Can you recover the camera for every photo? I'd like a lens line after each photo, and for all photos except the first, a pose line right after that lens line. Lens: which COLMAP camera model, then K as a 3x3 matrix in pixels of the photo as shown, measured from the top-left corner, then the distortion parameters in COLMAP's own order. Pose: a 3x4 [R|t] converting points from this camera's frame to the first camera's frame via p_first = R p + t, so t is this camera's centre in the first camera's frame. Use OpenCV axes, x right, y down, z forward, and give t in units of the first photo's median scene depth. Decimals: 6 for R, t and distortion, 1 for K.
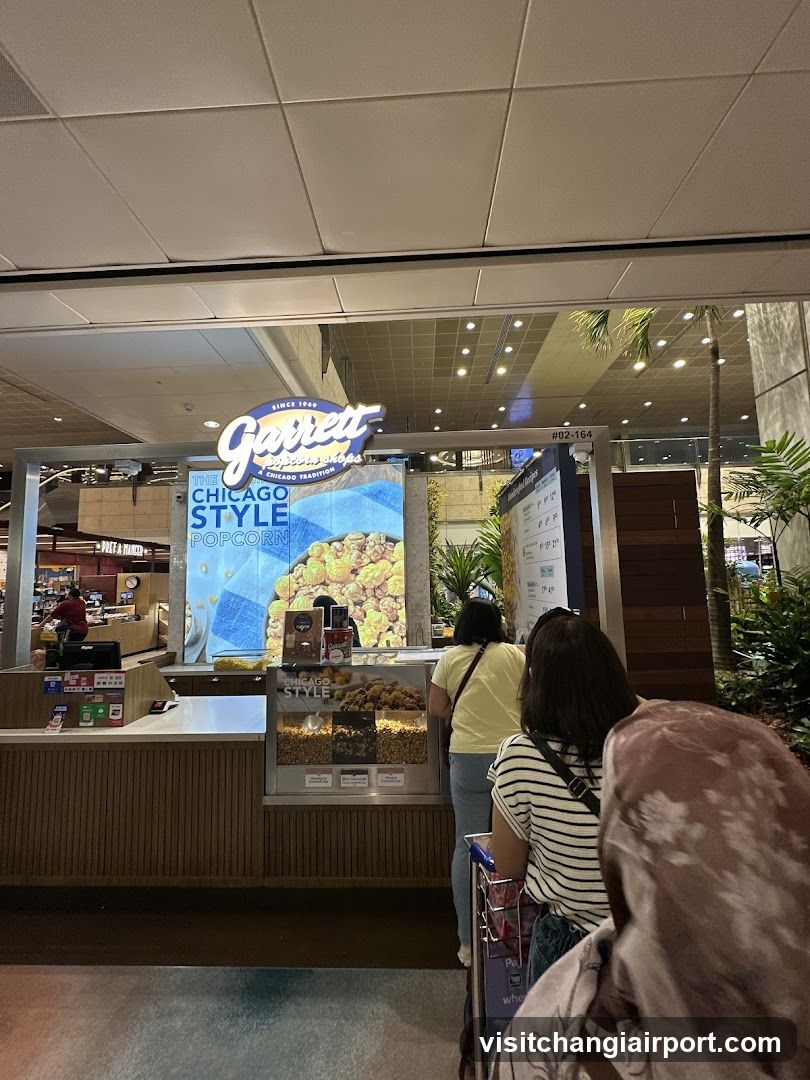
lens RADIAL K [[428.9, 0, 406.6], [0, 428.9, 544.8], [0, 0, 1]] dist [-0.006346, -0.000049]
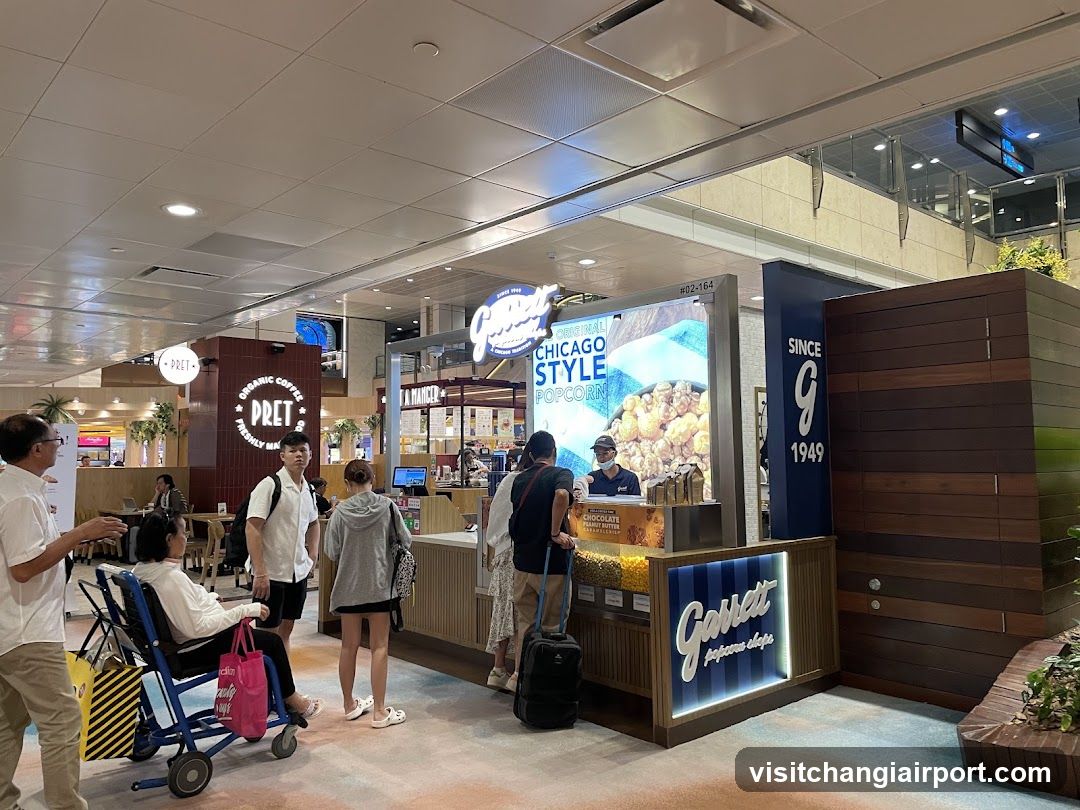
lens RADIAL K [[823.2, 0, 531.7], [0, 823.2, 405.0], [0, 0, 1]] dist [0.028555, -0.034523]
pose [[0.686309, -0.026020, -0.726845, 0.936409], [0.054498, 0.998390, 0.015718, -0.023618], [0.725265, -0.050399, 0.686622, -0.369408]]
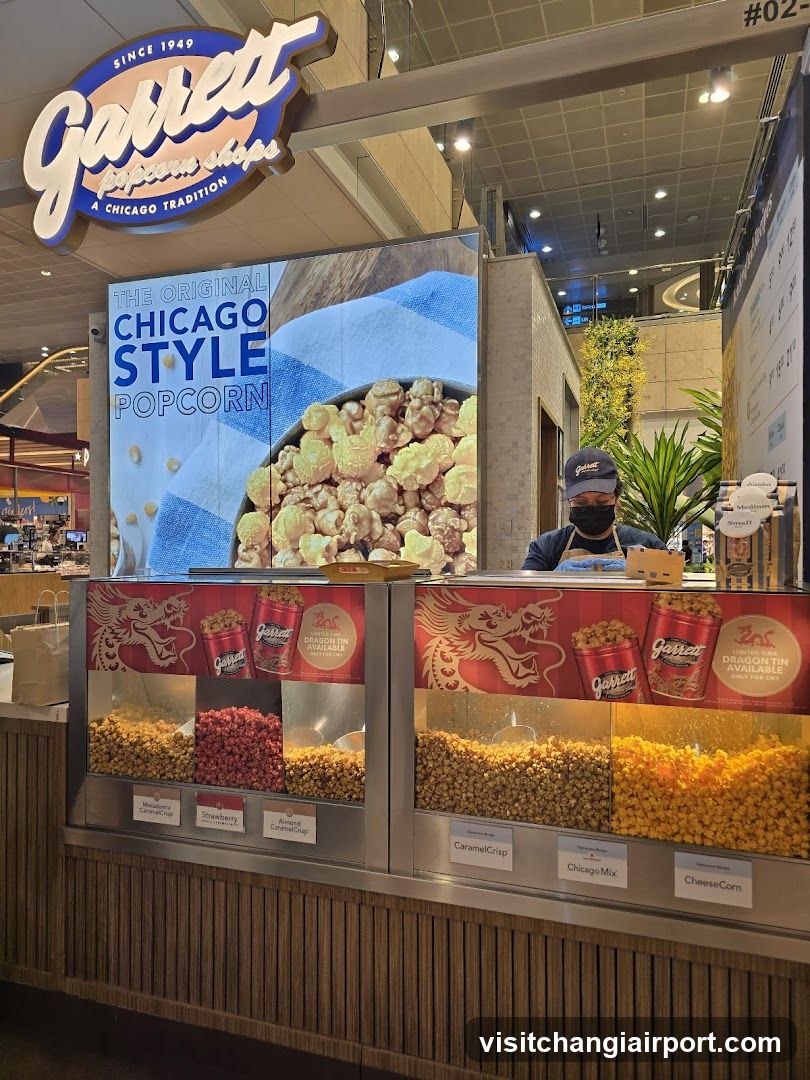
lens RADIAL K [[722.1, 0, 406.4], [0, 722.1, 555.1], [0, 0, 1]] dist [0.042812, -0.031242]
pose [[0.958102, 0.025786, -0.285265, 0.157725], [0.002858, 0.995029, 0.099543, 0.092449], [0.286414, -0.096187, 0.953266, 0.162830]]
